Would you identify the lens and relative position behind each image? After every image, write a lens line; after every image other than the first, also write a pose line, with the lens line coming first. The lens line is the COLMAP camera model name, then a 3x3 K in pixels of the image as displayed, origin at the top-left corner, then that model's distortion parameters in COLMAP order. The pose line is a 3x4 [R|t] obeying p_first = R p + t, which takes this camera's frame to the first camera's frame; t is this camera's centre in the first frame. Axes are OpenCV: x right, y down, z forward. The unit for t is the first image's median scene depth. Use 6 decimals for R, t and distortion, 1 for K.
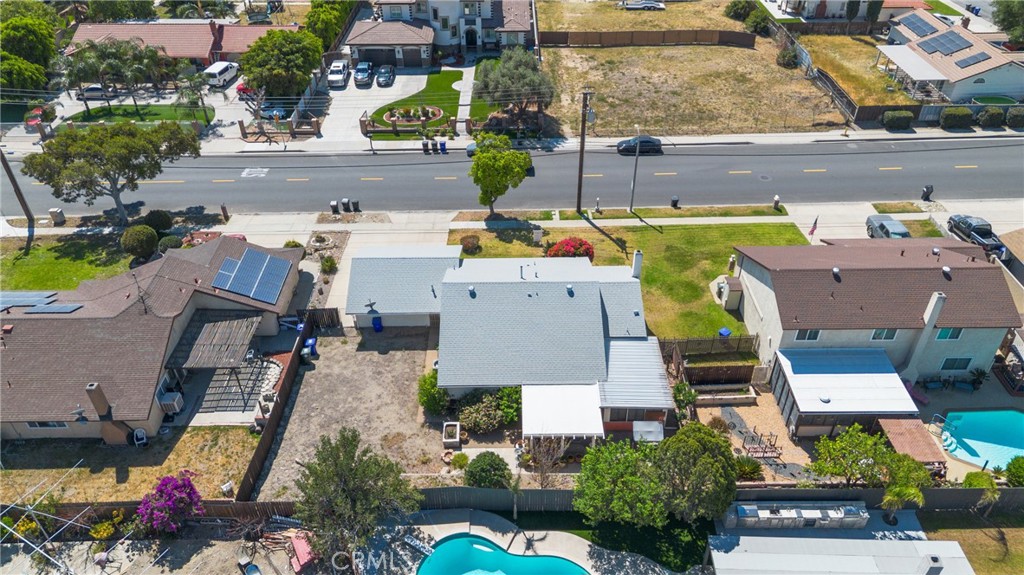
lens RADIAL K [[723.2, 0, 514.3], [0, 723.2, 287.9], [0, 0, 1]] dist [0.060067, -0.051499]
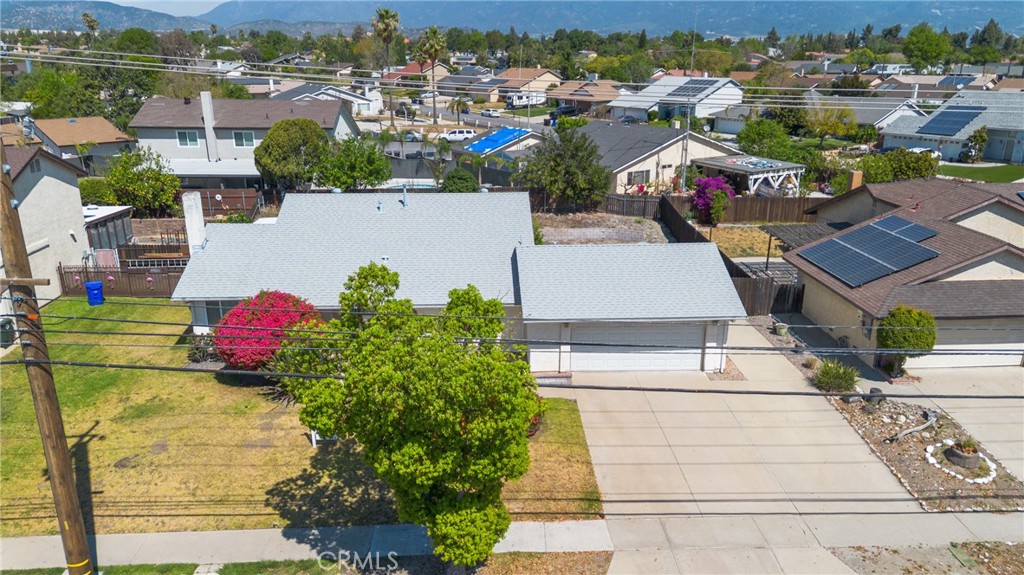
lens RADIAL K [[723.2, 0, 514.3], [0, 723.2, 287.9], [0, 0, 1]] dist [0.060067, -0.051499]
pose [[-0.999018, 0.011321, -0.042844, -0.054446], [-0.028862, 0.567431, 0.822915, -0.483729], [0.033628, 0.823343, -0.566547, 1.394819]]
